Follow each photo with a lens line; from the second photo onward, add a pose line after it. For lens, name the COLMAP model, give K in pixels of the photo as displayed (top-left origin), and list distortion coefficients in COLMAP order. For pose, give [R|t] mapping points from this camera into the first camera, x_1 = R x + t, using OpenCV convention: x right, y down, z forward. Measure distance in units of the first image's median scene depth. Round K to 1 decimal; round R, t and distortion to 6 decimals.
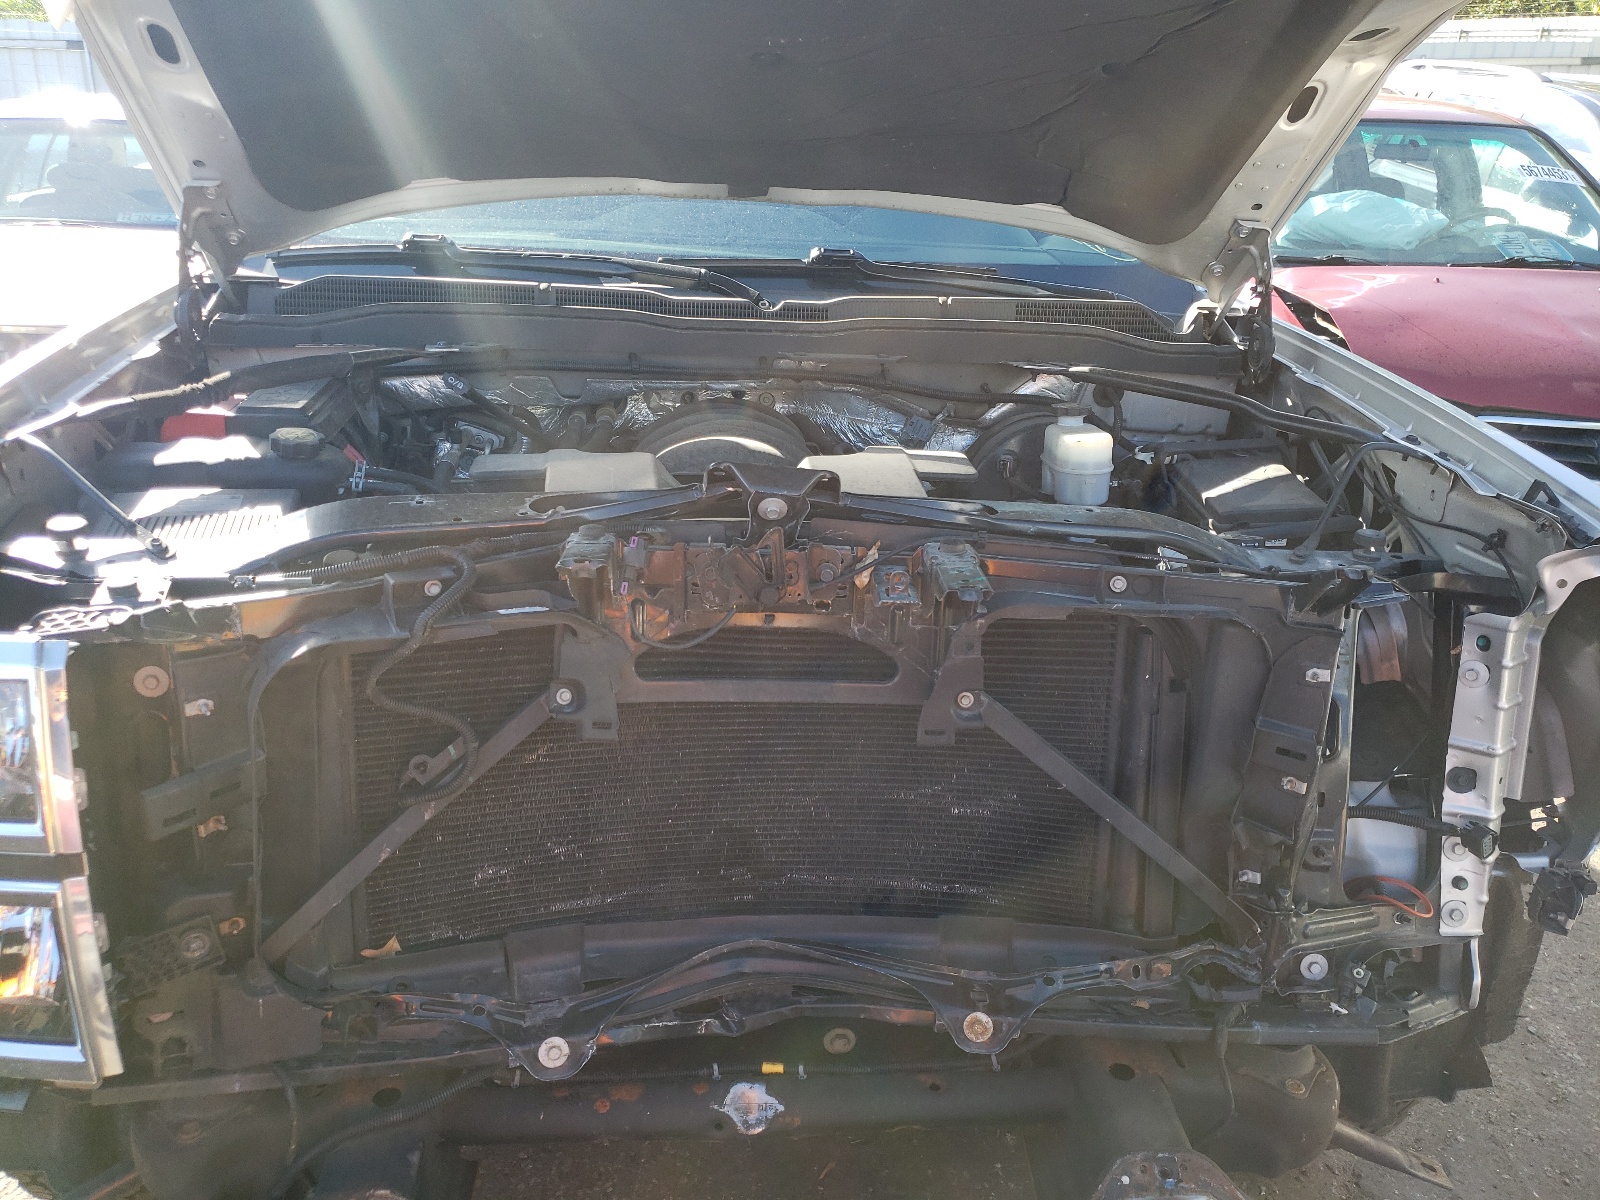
lens RADIAL K [[1402.3, 0, 800.6], [0, 1402.3, 644.0], [0, 0, 1]] dist [0.032197, 0.006498]
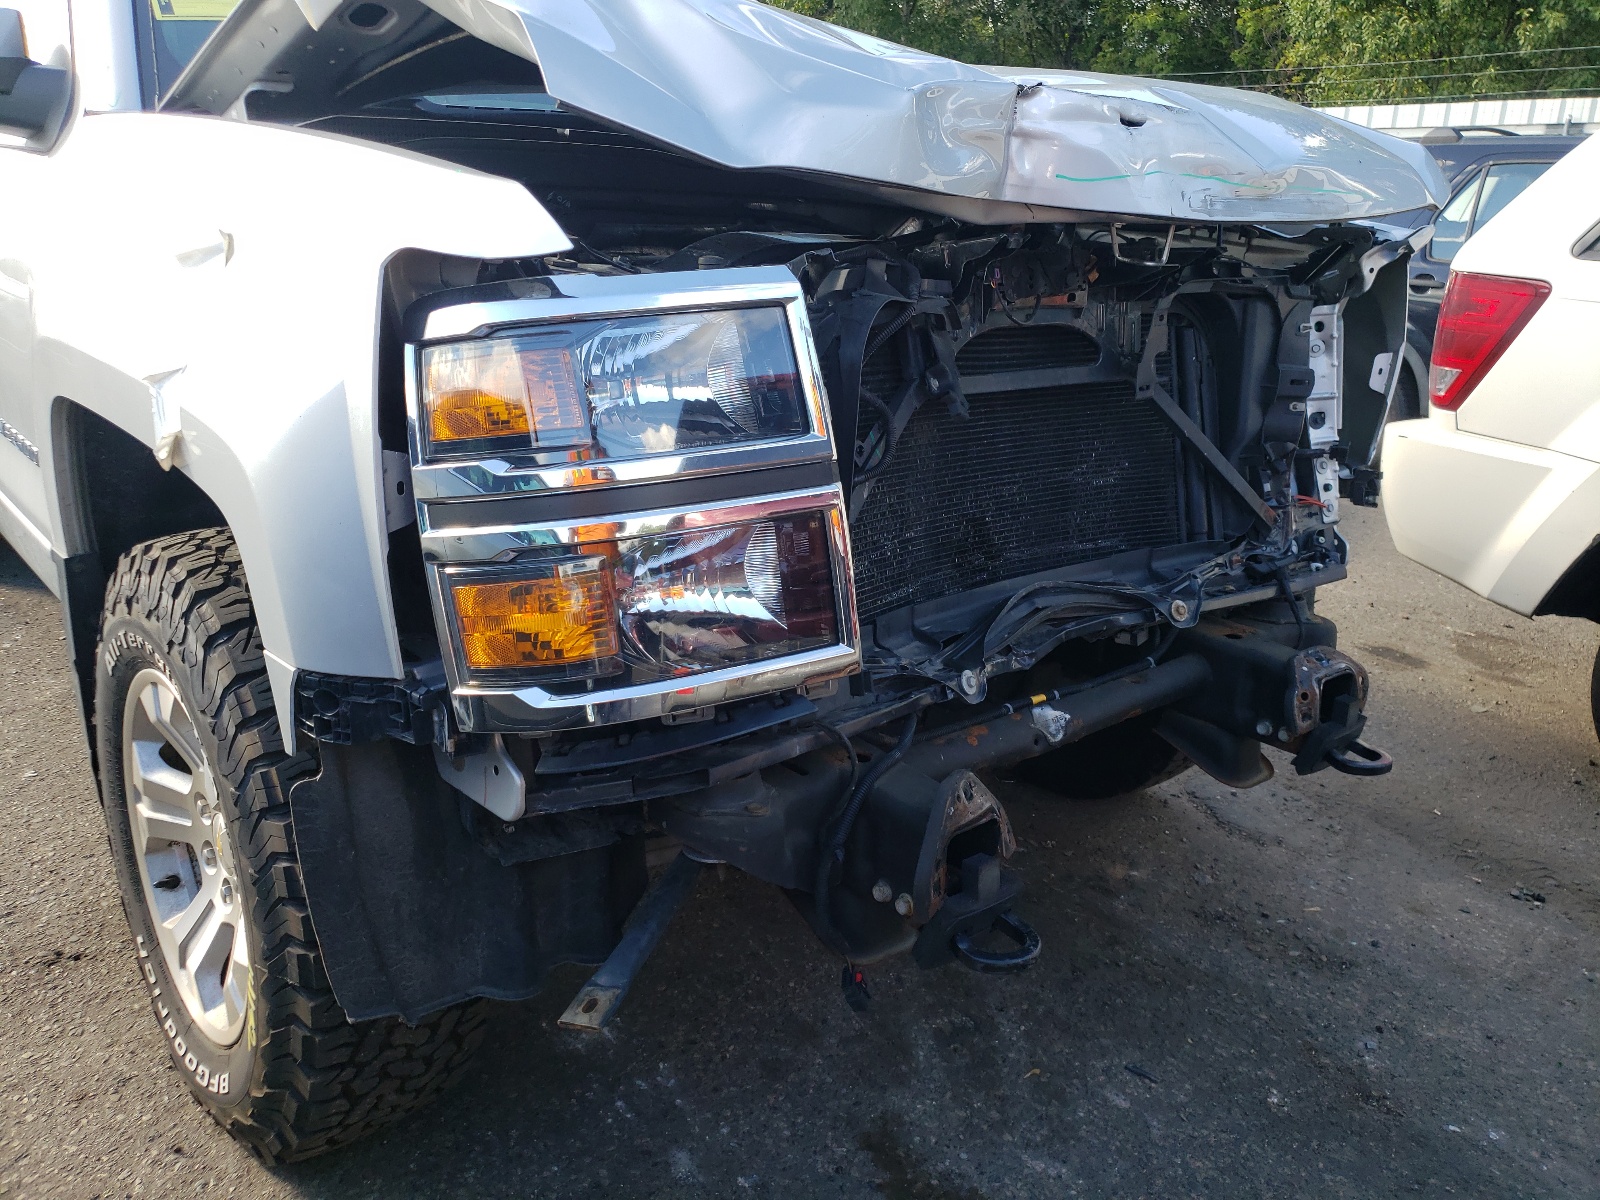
lens RADIAL K [[1402.3, 0, 800.6], [0, 1402.3, 644.0], [0, 0, 1]] dist [0.032197, 0.006498]
pose [[0.797560, -0.179067, 0.576049, -0.949971], [0.240380, 0.970176, -0.031231, 0.252400], [-0.553277, 0.163379, 0.816818, 0.082699]]
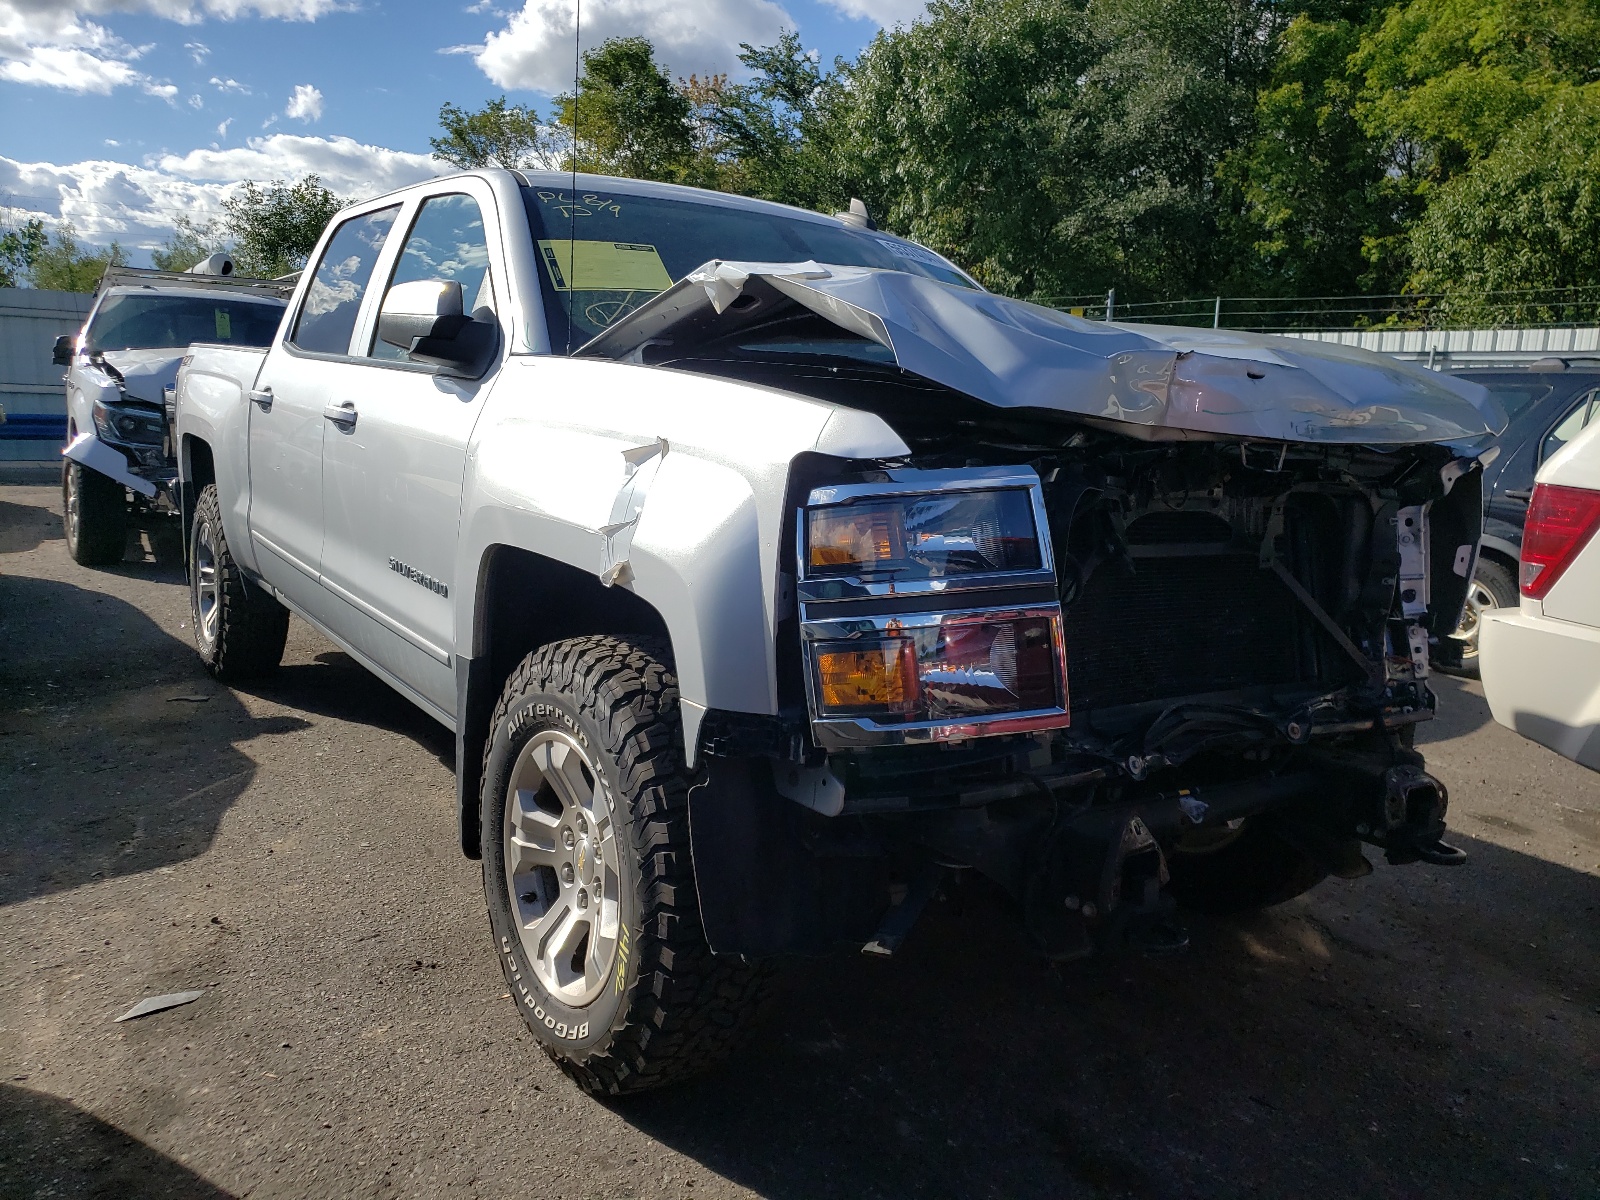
lens RADIAL K [[1402.3, 0, 800.6], [0, 1402.3, 644.0], [0, 0, 1]] dist [0.032197, 0.006498]
pose [[0.848159, -0.071693, 0.524868, -1.291371], [0.193853, 0.964082, -0.181570, 0.357256], [-0.492998, 0.255748, 0.831593, -0.190198]]
